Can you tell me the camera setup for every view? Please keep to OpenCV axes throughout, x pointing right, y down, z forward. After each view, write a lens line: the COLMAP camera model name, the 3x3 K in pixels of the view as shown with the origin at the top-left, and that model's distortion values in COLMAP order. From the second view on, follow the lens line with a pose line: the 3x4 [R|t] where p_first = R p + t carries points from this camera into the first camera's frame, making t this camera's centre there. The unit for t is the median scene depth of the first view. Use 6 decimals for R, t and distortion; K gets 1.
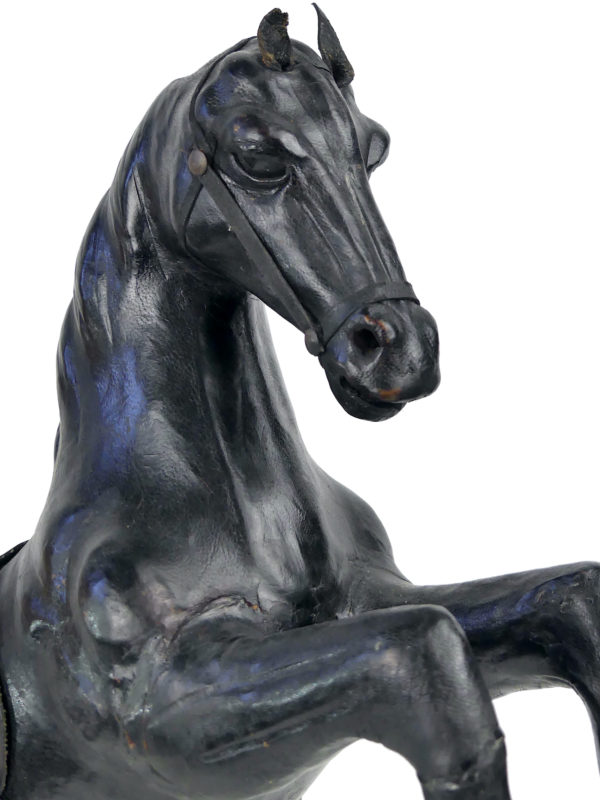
lens RADIAL K [[1839.4, 0, 301.1], [0, 1839.4, 397.6], [0, 0, 1]] dist [-0.107931, 0.000000]
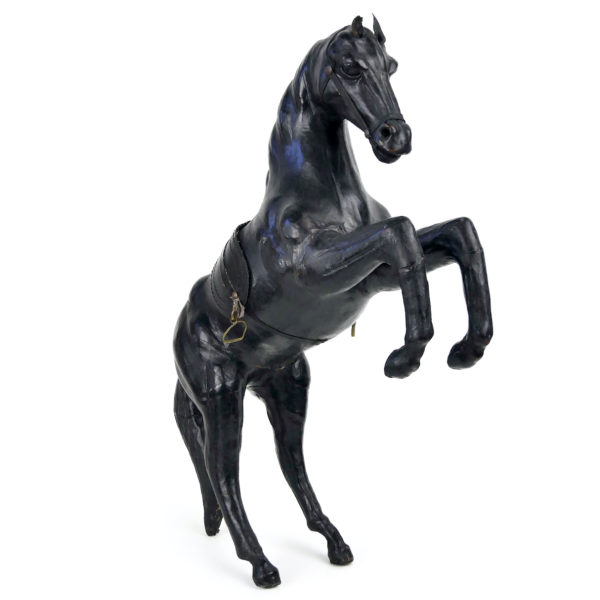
lens RADIAL K [[1379.8, 0, 298.6], [0, 1379.8, 302.9], [0, 0, 1]] dist [0.042637, 0.000000]
pose [[0.998635, 0.036226, -0.037619, -0.009560], [-0.035547, 0.999196, 0.018551, 0.188729], [0.038261, -0.017189, 0.999120, -1.109980]]
